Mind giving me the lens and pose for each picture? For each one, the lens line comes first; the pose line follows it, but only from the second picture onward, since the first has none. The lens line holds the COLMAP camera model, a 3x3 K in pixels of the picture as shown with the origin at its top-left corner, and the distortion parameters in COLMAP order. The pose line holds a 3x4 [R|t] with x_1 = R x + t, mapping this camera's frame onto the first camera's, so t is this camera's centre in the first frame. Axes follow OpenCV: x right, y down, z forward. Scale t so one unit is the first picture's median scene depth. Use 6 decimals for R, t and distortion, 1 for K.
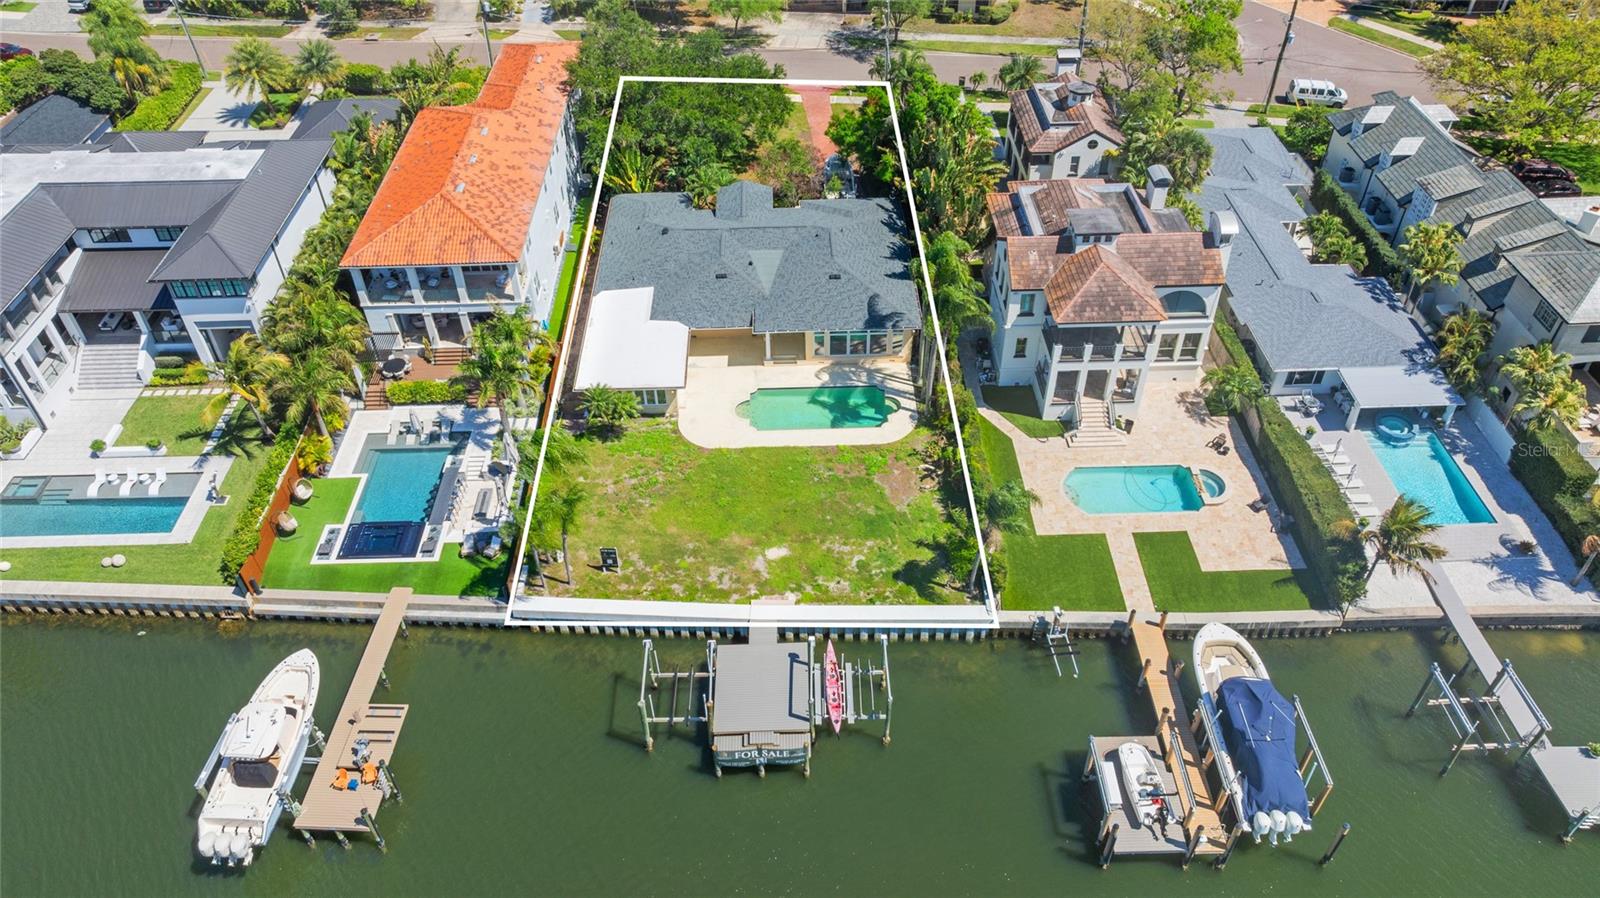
lens RADIAL K [[1119.0, 0, 800.0], [0, 1119.0, 449.0], [0, 0, 1]] dist [-0.057503, 0.059911]
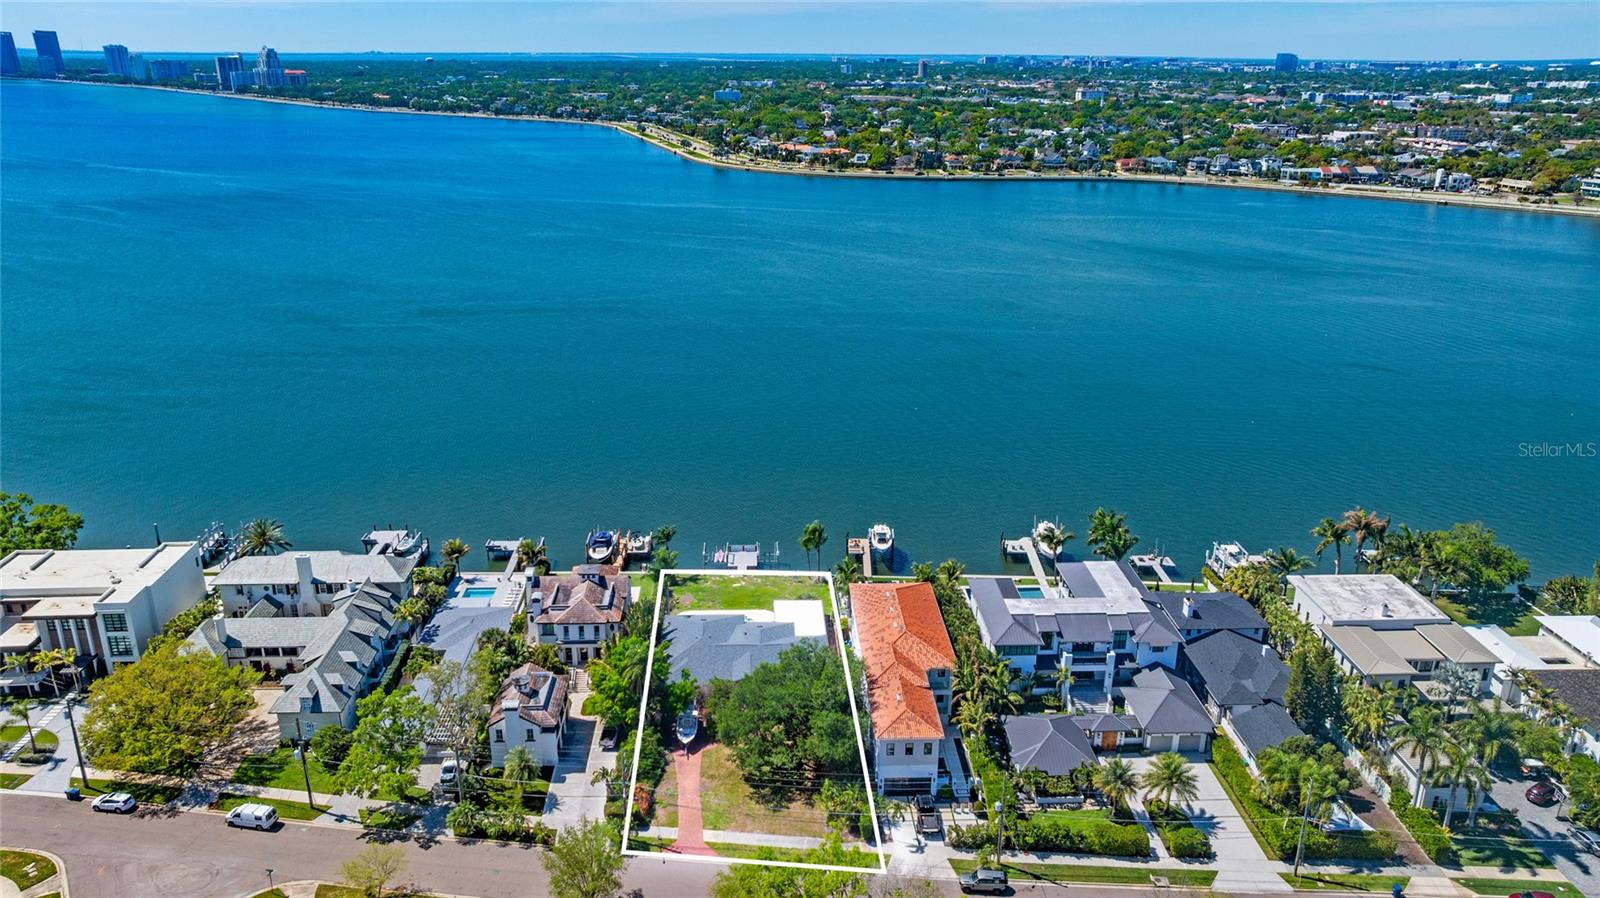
lens RADIAL K [[1139.0, 0, 800.0], [0, 1139.0, 449.0], [0, 0, 1]] dist [-0.041477, 0.047664]
pose [[-0.999859, 0.012441, -0.011301, -0.134222], [-0.004050, 0.474238, 0.880387, -2.284339], [0.016312, 0.880309, -0.474120, 1.833397]]
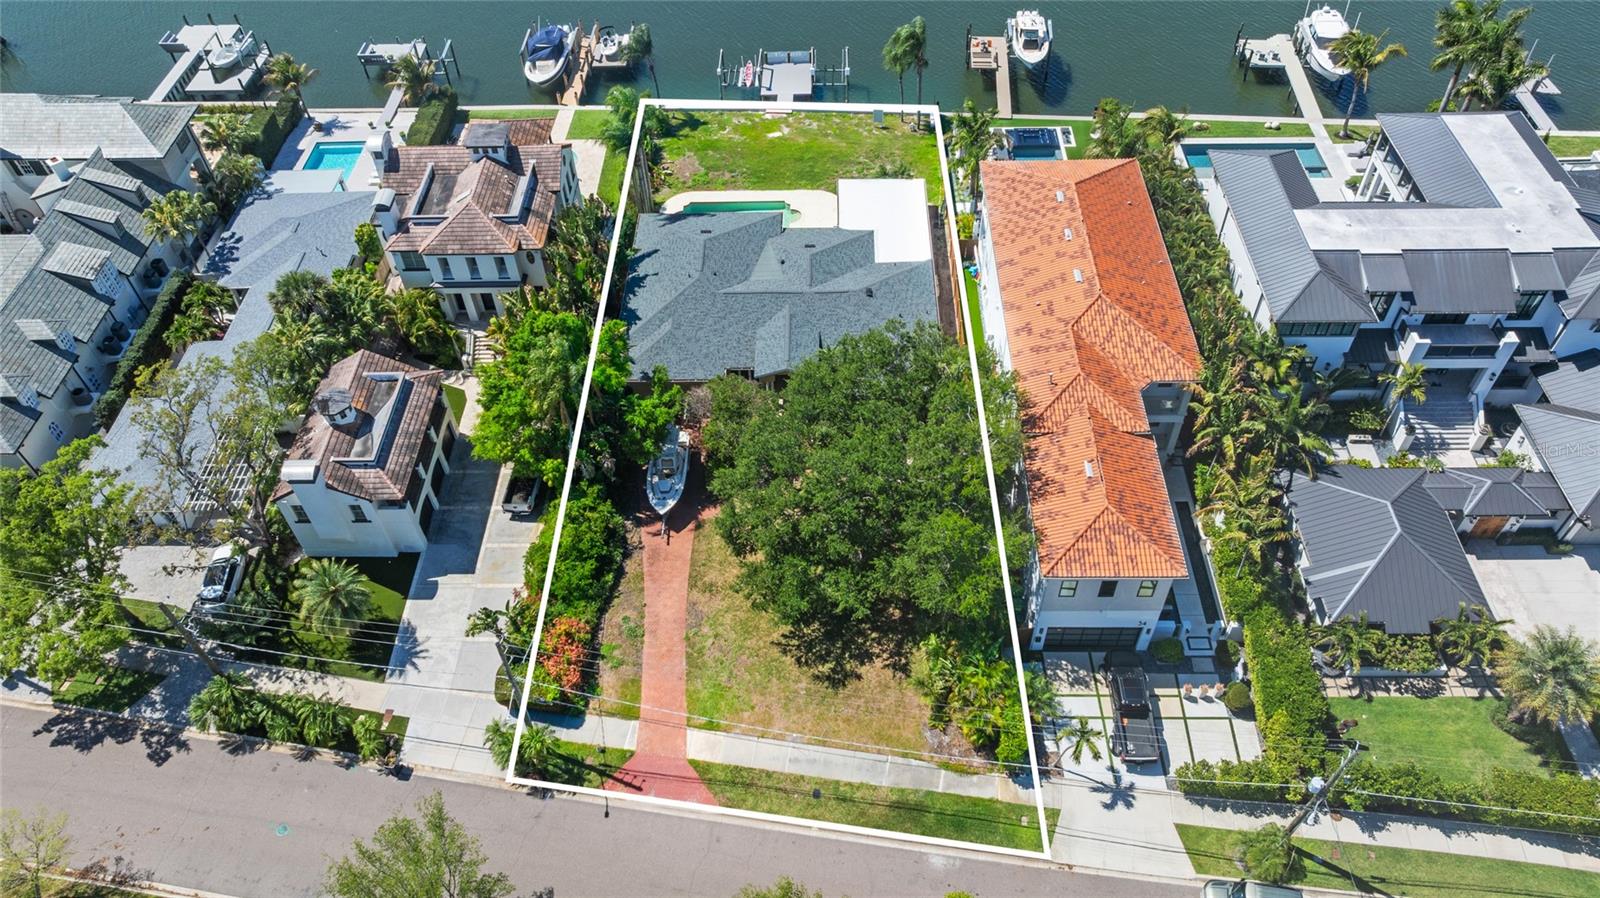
lens RADIAL K [[1139.0, 0, 800.0], [0, 1139.0, 449.0], [0, 0, 1]] dist [-0.041477, 0.047664]
pose [[-0.998226, -0.004658, 0.059354, -0.138282], [0.059356, -0.000300, 0.998237, -1.358813], [-0.004632, 0.999989, 0.000576, 1.298992]]
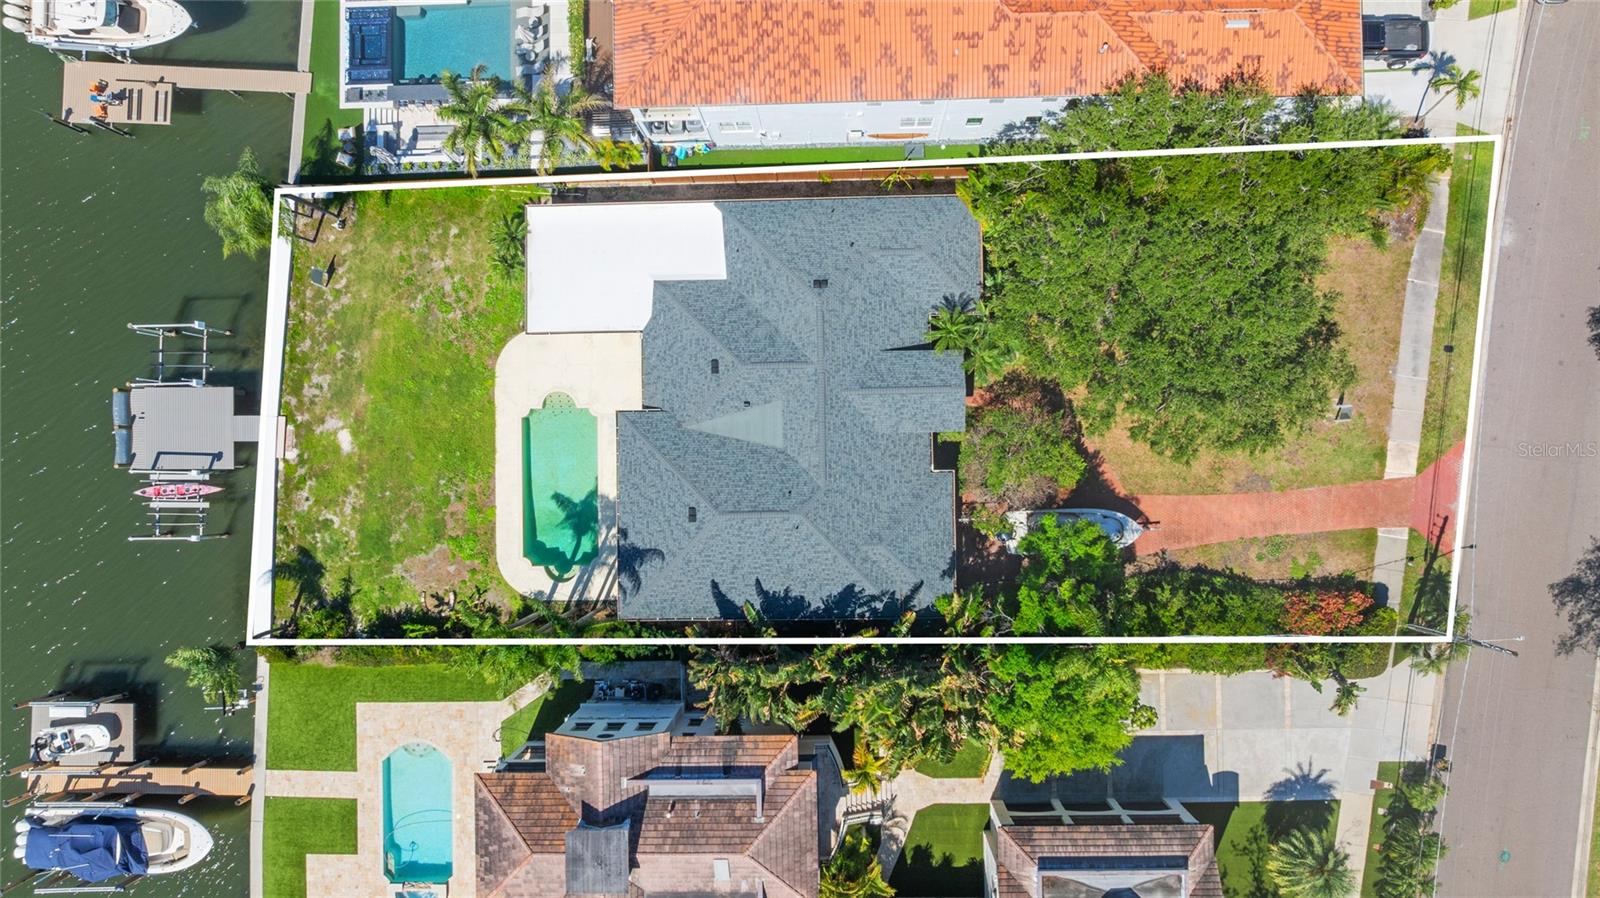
lens RADIAL K [[1119.0, 0, 800.0], [0, 1119.0, 449.0], [0, 0, 1]] dist [-0.057503, 0.059911]
pose [[-0.011611, 0.999917, -0.005636, -0.011144], [-0.643082, -0.003151, 0.765791, -0.846457], [0.765709, 0.012516, 0.643065, 0.602007]]
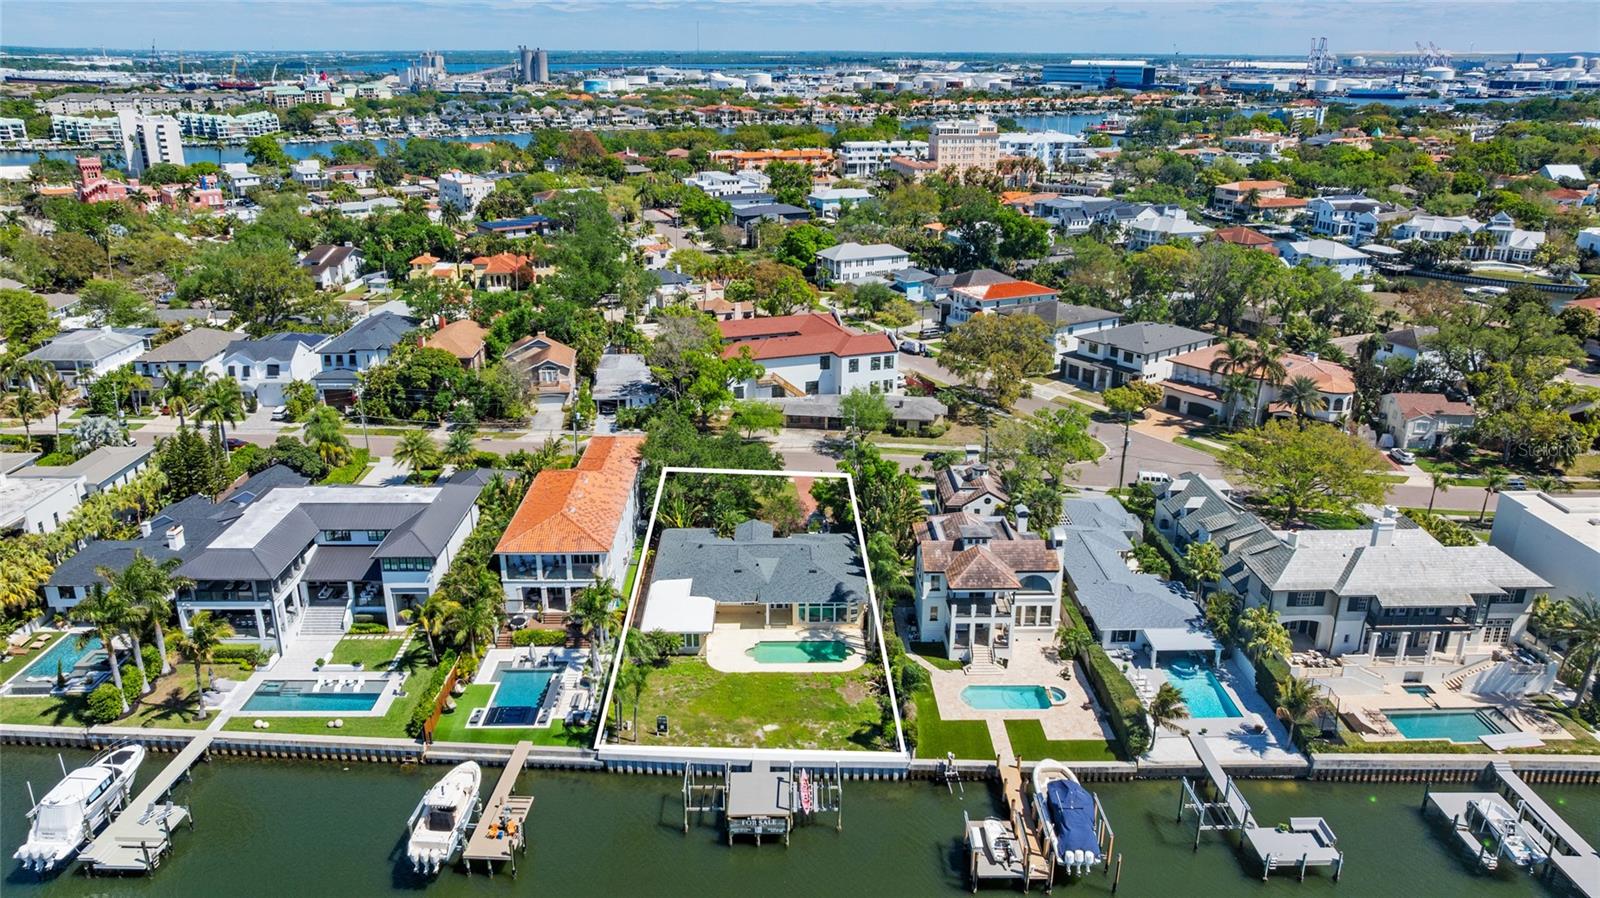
lens RADIAL K [[1096.7, 0, 800.0], [0, 1096.7, 449.0], [0, 0, 1]] dist [-0.056850, -0.001338]
pose [[0.999846, 0.017535, 0.001118, 0.009929], [-0.015797, 0.924967, -0.379719, 0.276508], [-0.007692, 0.379643, 0.925101, -0.476162]]
